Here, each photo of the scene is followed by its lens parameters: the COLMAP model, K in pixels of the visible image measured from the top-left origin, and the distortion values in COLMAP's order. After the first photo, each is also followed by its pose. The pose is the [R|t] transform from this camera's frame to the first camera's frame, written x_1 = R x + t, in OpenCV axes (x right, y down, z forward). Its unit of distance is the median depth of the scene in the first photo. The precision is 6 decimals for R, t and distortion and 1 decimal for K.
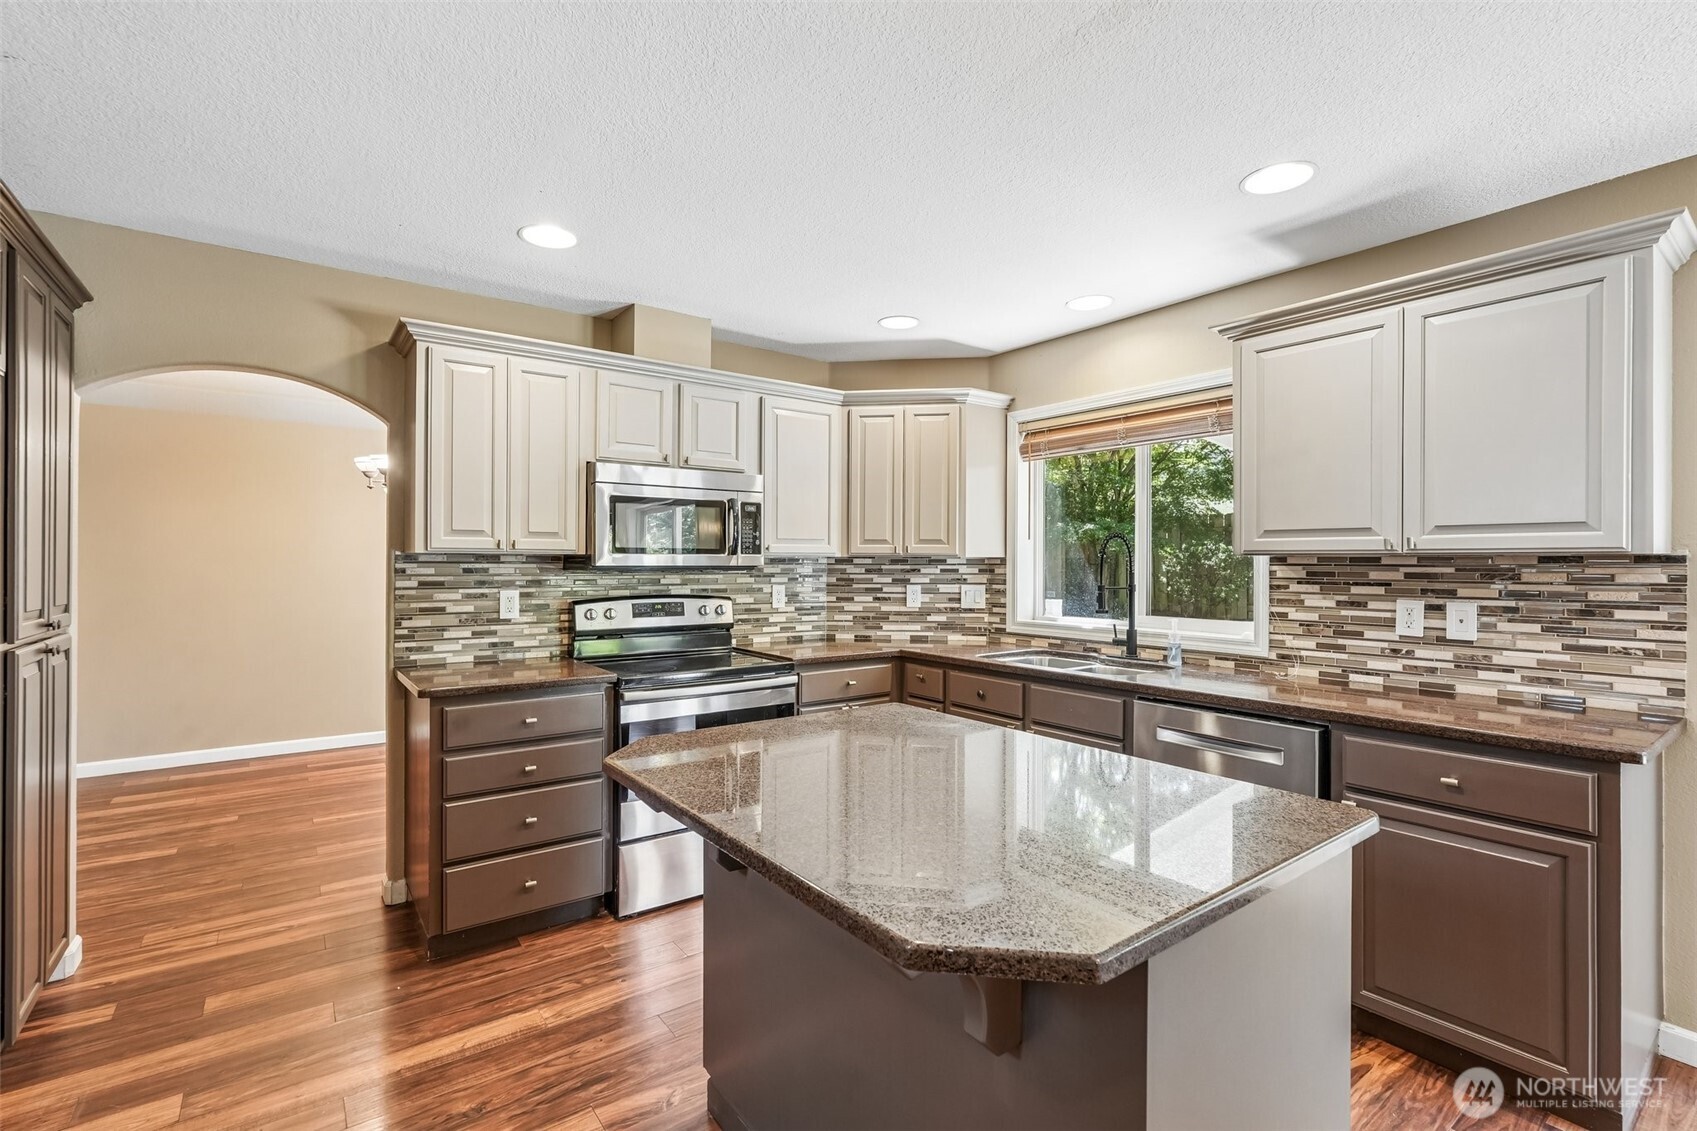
lens RADIAL K [[749.8, 0, 791.1], [0, 749.8, 560.0], [0, 0, 1]] dist [-0.009710, 0.002754]
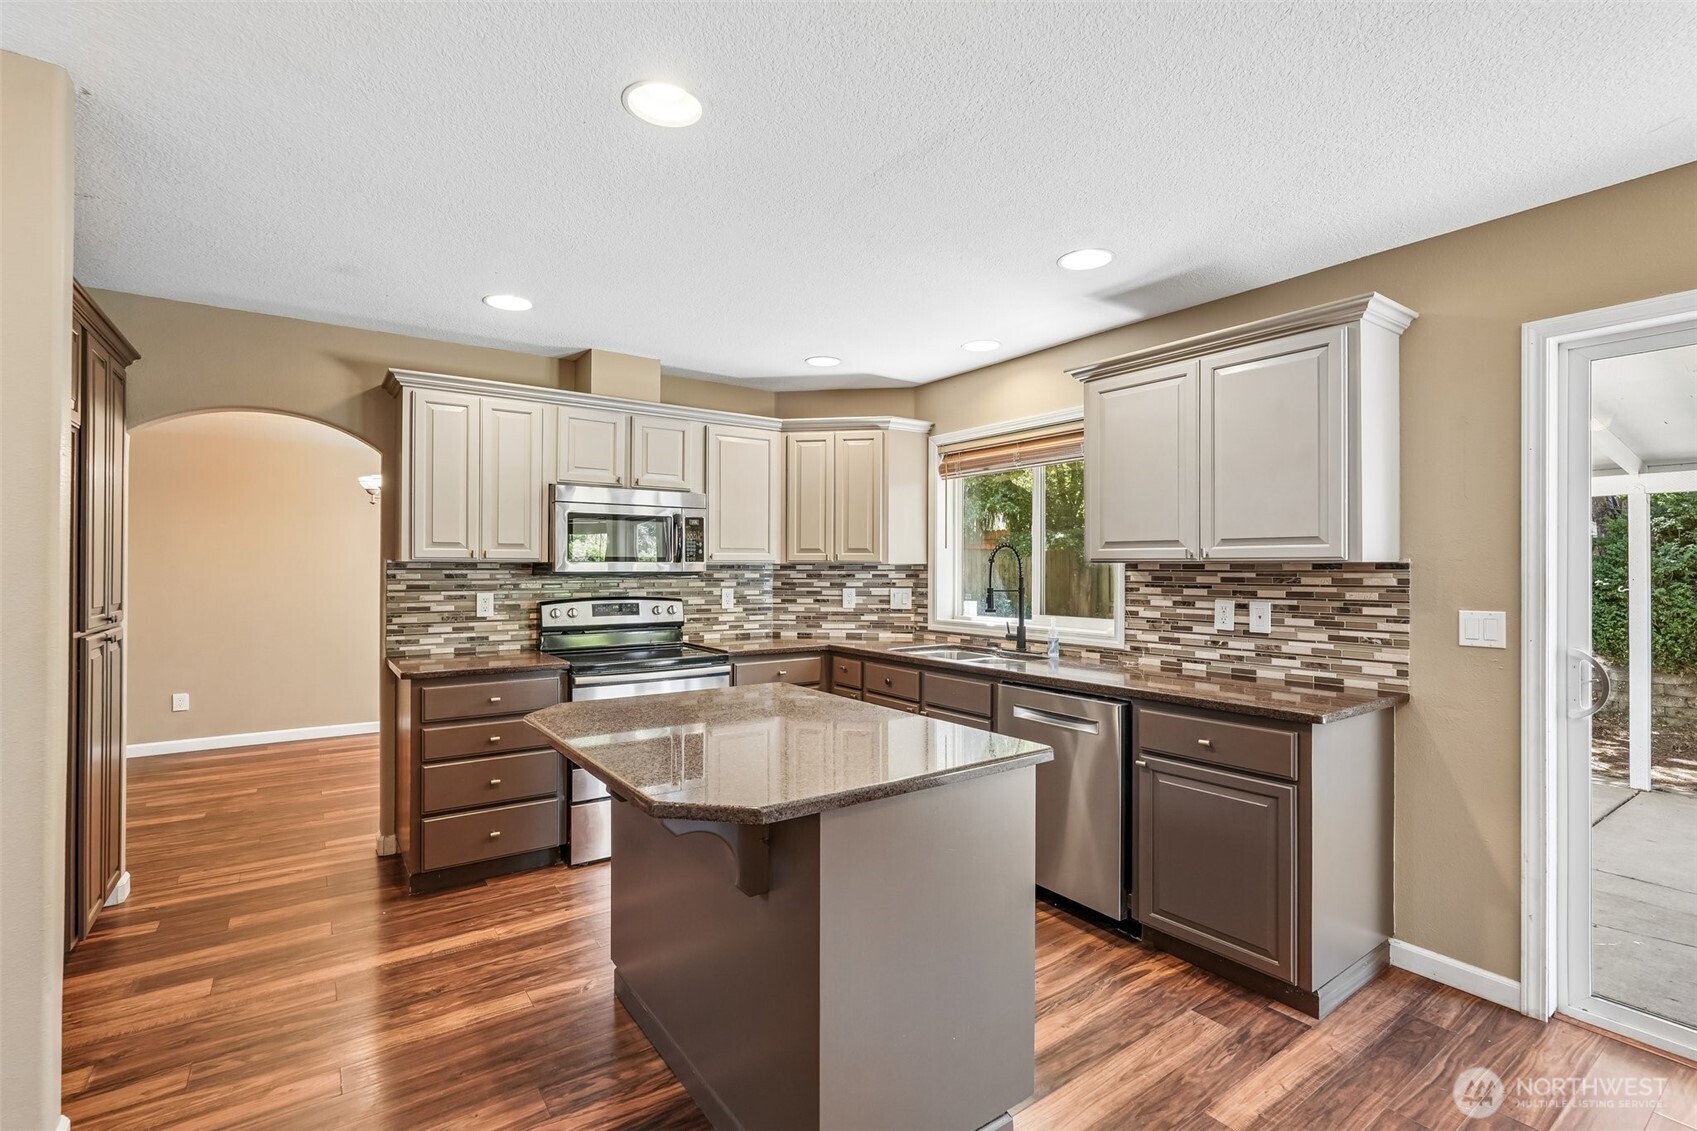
lens RADIAL K [[749.8, 0, 795.4], [0, 749.8, 562.4], [0, 0, 1]] dist [-0.009710, 0.002754]
pose [[0.999911, -0.000892, -0.013344, 0.135836], [0.000840, 0.999992, -0.003856, -0.002302], [0.013347, 0.003844, 0.999904, -0.181504]]
